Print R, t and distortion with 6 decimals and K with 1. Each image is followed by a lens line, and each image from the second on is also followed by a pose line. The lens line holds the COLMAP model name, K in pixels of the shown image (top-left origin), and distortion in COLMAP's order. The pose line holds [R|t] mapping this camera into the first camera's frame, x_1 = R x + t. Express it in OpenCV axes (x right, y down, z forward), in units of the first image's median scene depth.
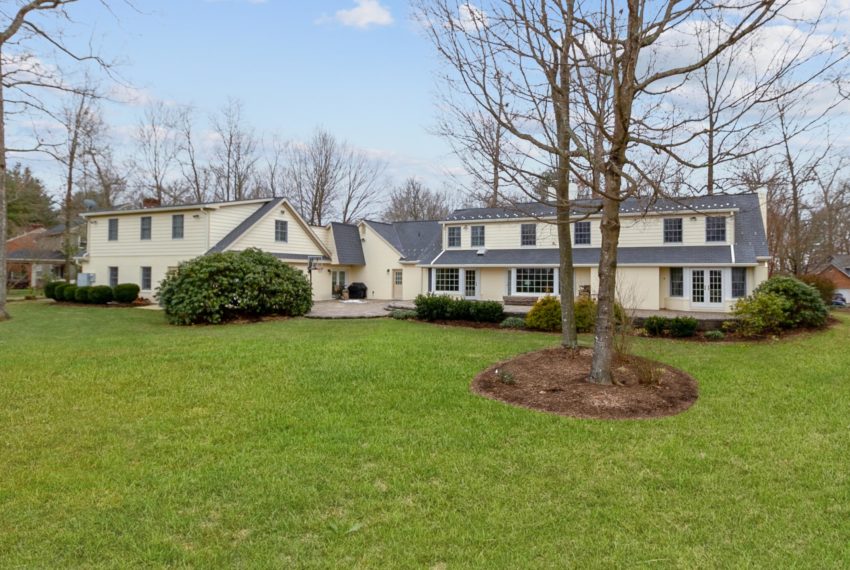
lens RADIAL K [[531.4, 0, 423.1], [0, 531.4, 299.3], [0, 0, 1]] dist [0.040258, 0.000289]
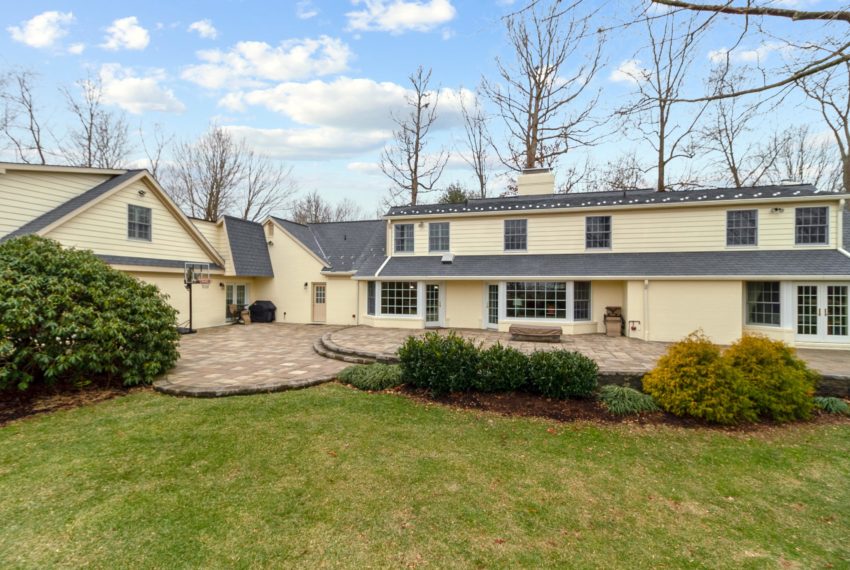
lens RADIAL K [[531.4, 0, 423.1], [0, 531.4, 299.3], [0, 0, 1]] dist [0.040258, 0.000289]
pose [[0.984267, -0.005100, 0.176616, -0.045955], [0.009302, 0.999693, -0.022971, -0.018814], [-0.176444, 0.024253, 0.984012, 0.305119]]
